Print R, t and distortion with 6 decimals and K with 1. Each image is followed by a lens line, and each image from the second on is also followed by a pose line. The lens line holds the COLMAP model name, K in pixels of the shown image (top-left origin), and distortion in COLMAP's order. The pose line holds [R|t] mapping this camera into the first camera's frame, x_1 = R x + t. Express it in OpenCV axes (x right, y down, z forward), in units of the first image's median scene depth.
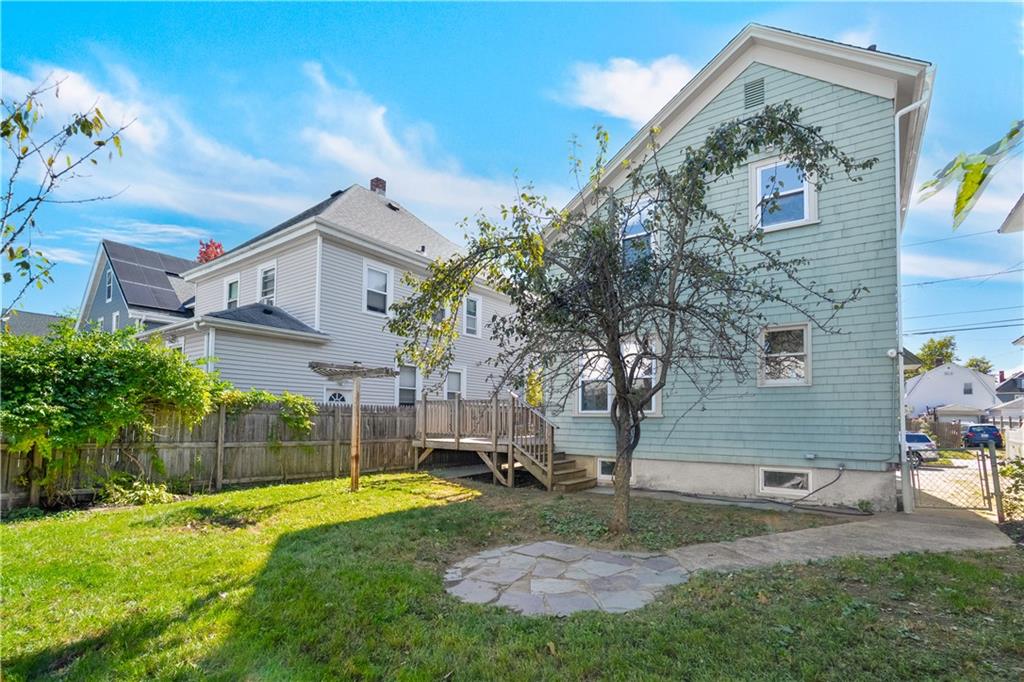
lens RADIAL K [[493.0, 0, 516.0], [0, 493.0, 406.5], [0, 0, 1]] dist [-0.054640, 0.044352]
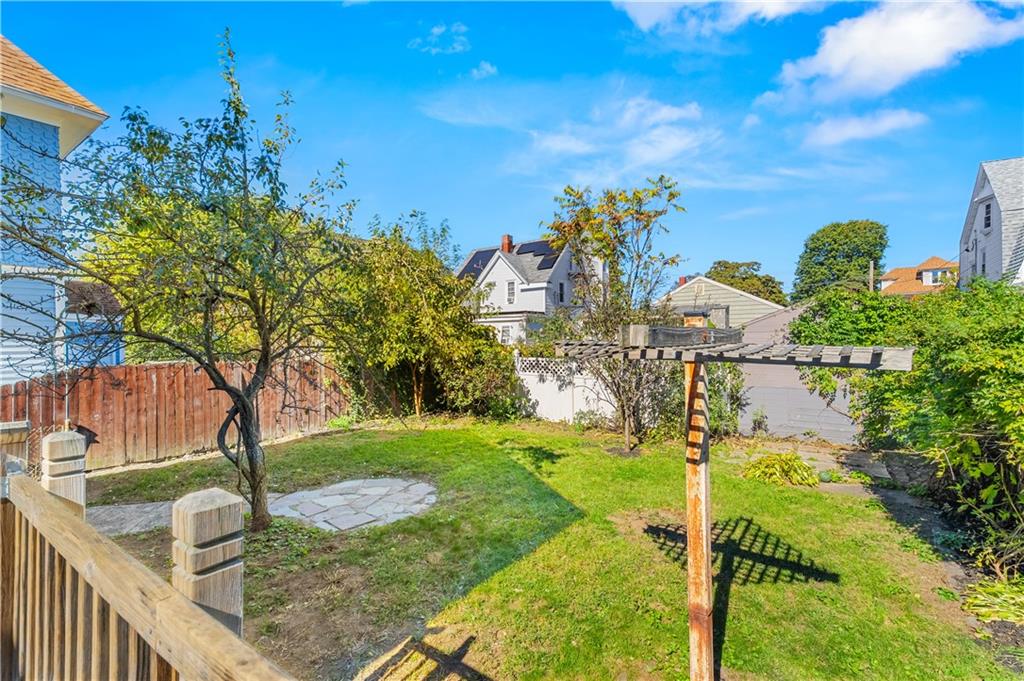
lens RADIAL K [[466.1, 0, 512.0], [0, 466.1, 340.5], [0, 0, 1]] dist [0.001073, 0.020147]
pose [[-0.999984, 0.001164, -0.005507, -0.192490], [0.001317, 0.999609, -0.027924, -0.060854], [0.005472, -0.027930, -0.999595, 1.264549]]
